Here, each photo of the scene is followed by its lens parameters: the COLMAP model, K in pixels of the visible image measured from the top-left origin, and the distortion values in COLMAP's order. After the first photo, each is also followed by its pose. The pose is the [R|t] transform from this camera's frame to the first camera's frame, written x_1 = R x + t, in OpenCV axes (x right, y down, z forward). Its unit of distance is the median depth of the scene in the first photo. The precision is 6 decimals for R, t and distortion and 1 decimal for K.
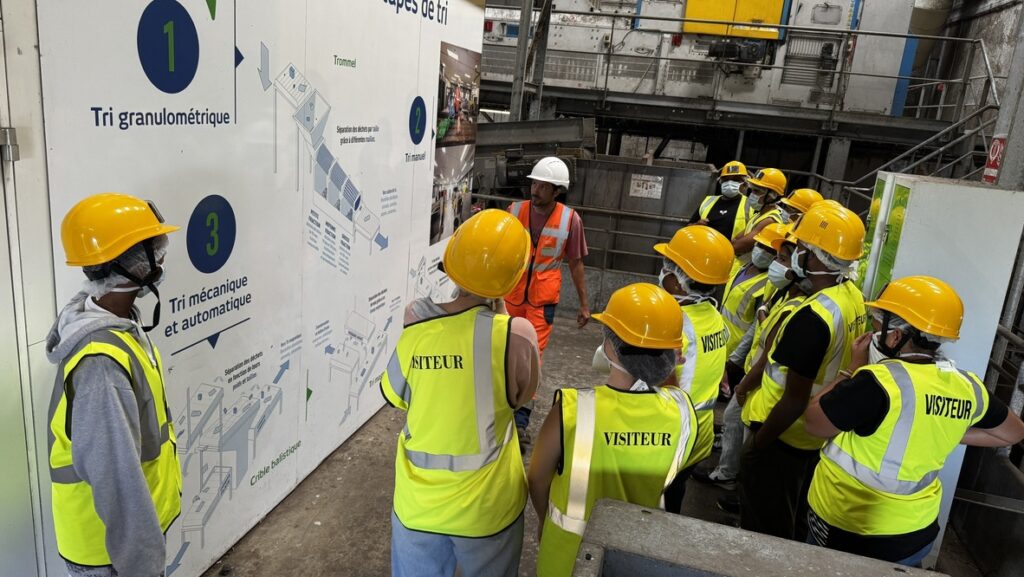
lens RADIAL K [[731.8, 0, 517.7], [0, 731.8, 289.2], [0, 0, 1]] dist [0.097392, -0.005653]
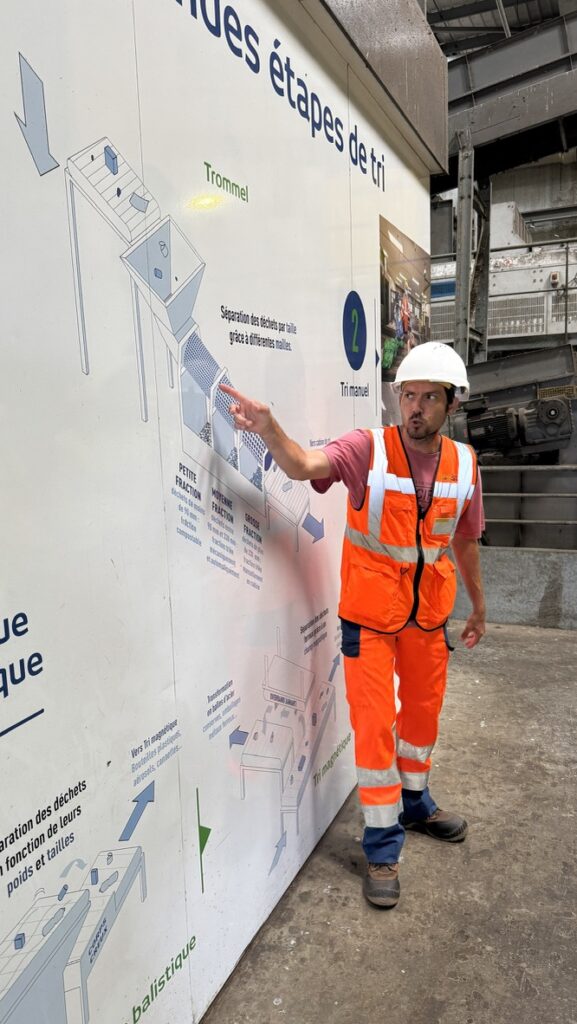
lens RADIAL K [[731.8, 0, 288.5], [0, 731.8, 514.5], [0, 0, 1]] dist [0.097392, -0.005653]
pose [[0.976615, -0.101145, -0.189718, -0.104212], [0.078811, 0.989421, -0.121797, -0.006965], [0.200030, 0.103997, 0.974255, 0.474956]]
